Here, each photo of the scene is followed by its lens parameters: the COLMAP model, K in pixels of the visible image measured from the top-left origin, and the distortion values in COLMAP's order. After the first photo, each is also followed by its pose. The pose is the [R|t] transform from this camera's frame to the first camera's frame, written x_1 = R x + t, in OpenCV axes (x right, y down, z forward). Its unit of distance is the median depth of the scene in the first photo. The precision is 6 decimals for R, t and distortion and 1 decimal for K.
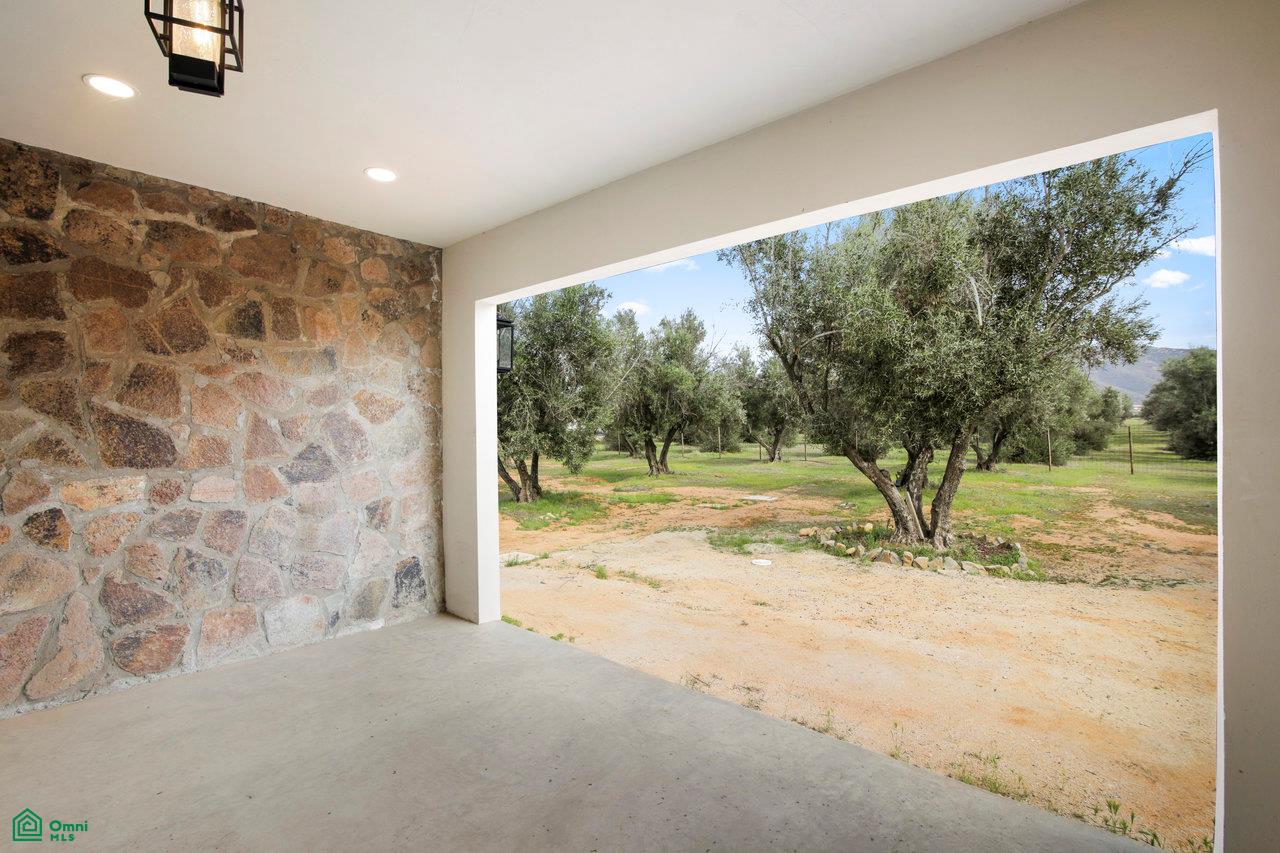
lens RADIAL K [[599.0, 0, 637.7], [0, 599.0, 427.1], [0, 0, 1]] dist [-0.003744, -0.000169]
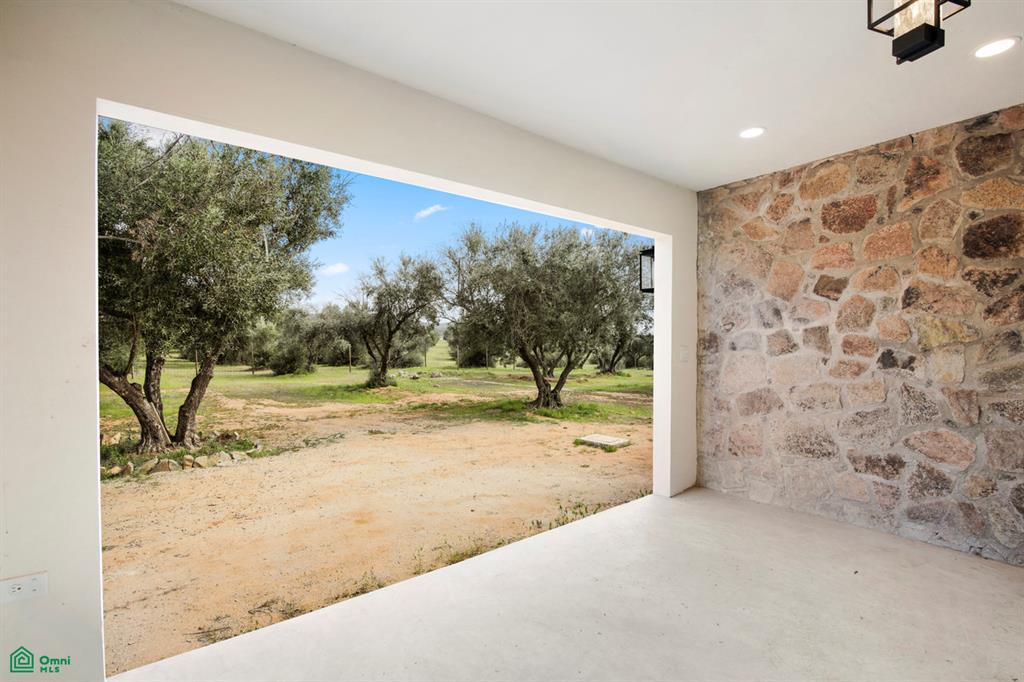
lens RADIAL K [[479.2, 0, 510.4], [0, 479.2, 346.5], [0, 0, 1]] dist [-0.003744, -0.000169]
pose [[0.169067, -0.007212, 0.985578, -0.290597], [-0.003454, 0.999963, 0.007910, 0.001424], [-0.985599, -0.004742, 0.169036, 0.262420]]
